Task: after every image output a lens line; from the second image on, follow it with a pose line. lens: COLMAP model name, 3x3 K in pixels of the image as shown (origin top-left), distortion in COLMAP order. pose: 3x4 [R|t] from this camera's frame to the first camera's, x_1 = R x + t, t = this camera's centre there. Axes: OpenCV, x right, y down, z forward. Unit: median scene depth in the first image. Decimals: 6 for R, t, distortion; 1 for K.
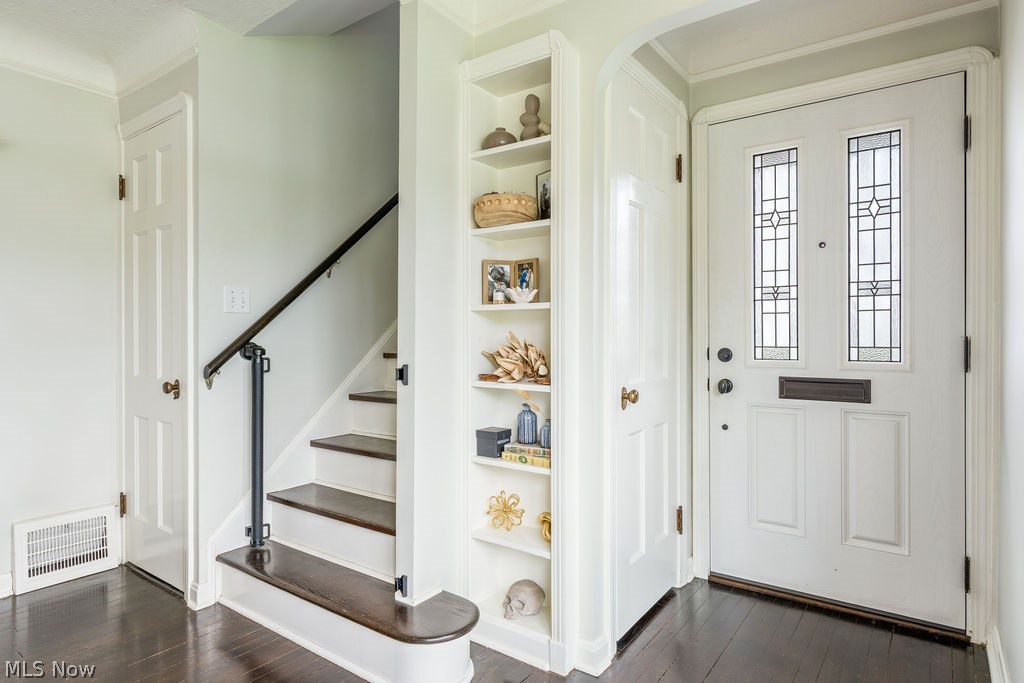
lens RADIAL K [[585.2, 0, 510.8], [0, 585.2, 340.9], [0, 0, 1]] dist [-0.000974, -0.001248]
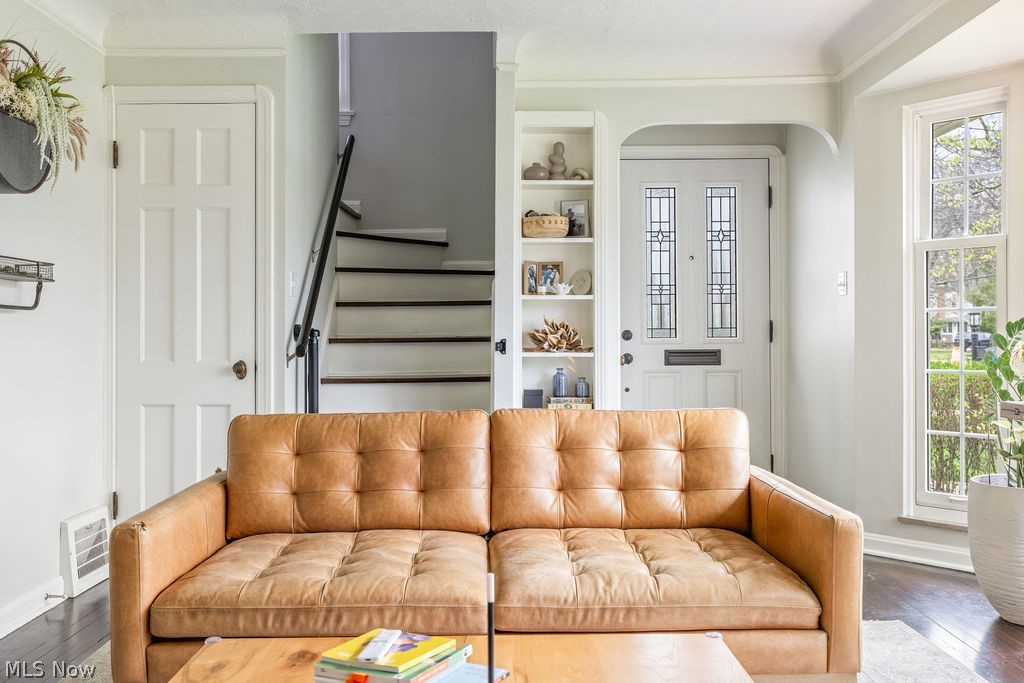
lens RADIAL K [[1027.0, 0, 511.8], [0, 1027.0, 339.0], [0, 0, 1]] dist [-0.000292, 0.000000]
pose [[0.797948, -0.005717, 0.602700, -1.445708], [0.009142, 0.999955, -0.002618, 0.042239], [-0.602657, 0.007600, 0.797964, -0.810929]]
